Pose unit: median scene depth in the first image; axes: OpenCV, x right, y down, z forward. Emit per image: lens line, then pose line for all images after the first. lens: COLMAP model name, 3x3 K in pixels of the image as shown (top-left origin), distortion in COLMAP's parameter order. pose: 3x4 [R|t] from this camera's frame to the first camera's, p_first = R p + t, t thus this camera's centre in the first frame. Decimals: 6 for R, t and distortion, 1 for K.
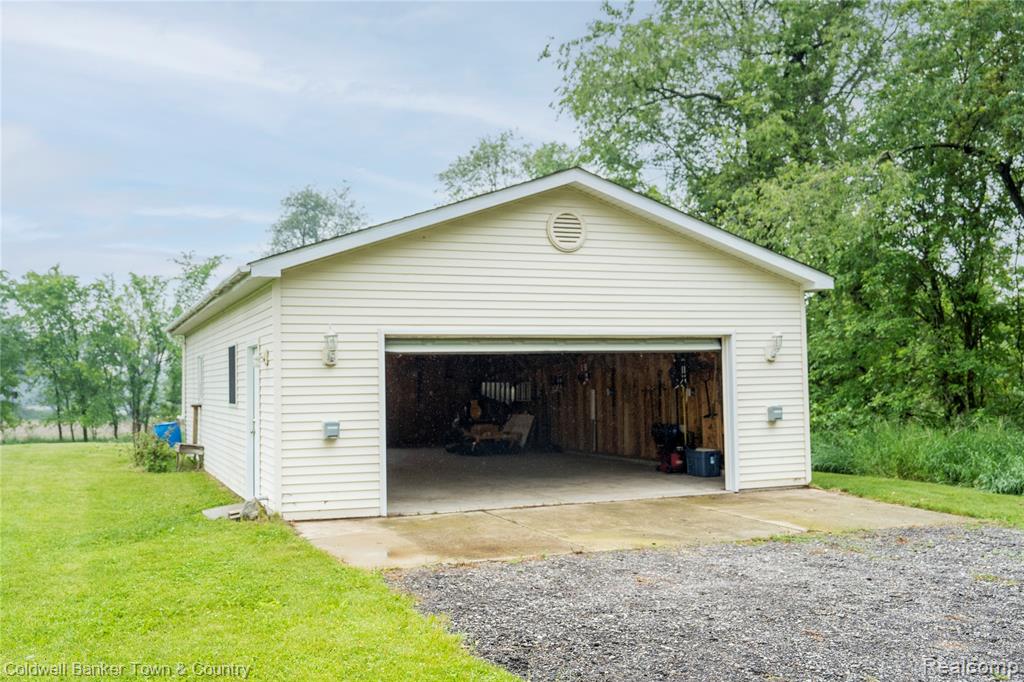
lens RADIAL K [[1027.5, 0, 512.0], [0, 1027.5, 341.0], [0, 0, 1]] dist [-0.008950, -0.006448]
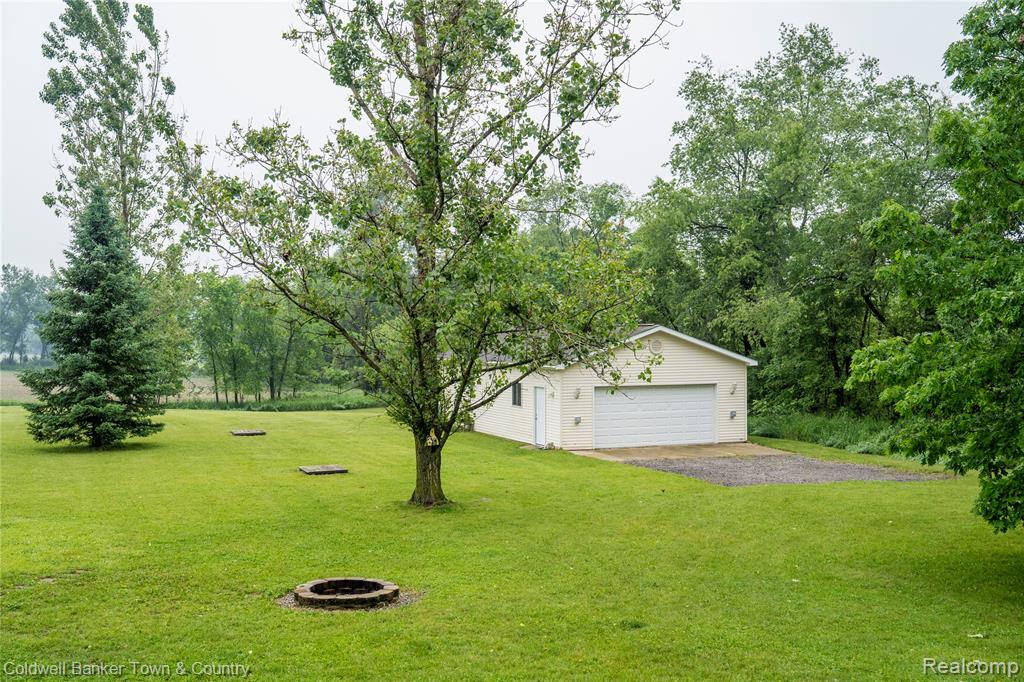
lens RADIAL K [[1160.2, 0, 512.0], [0, 1160.2, 341.0], [0, 0, 1]] dist [0.001817, 0.000932]
pose [[0.999909, 0.013220, -0.002686, -0.294257], [-0.013074, 0.998734, 0.048566, -0.245003], [0.003325, -0.048527, 0.998816, -1.896683]]
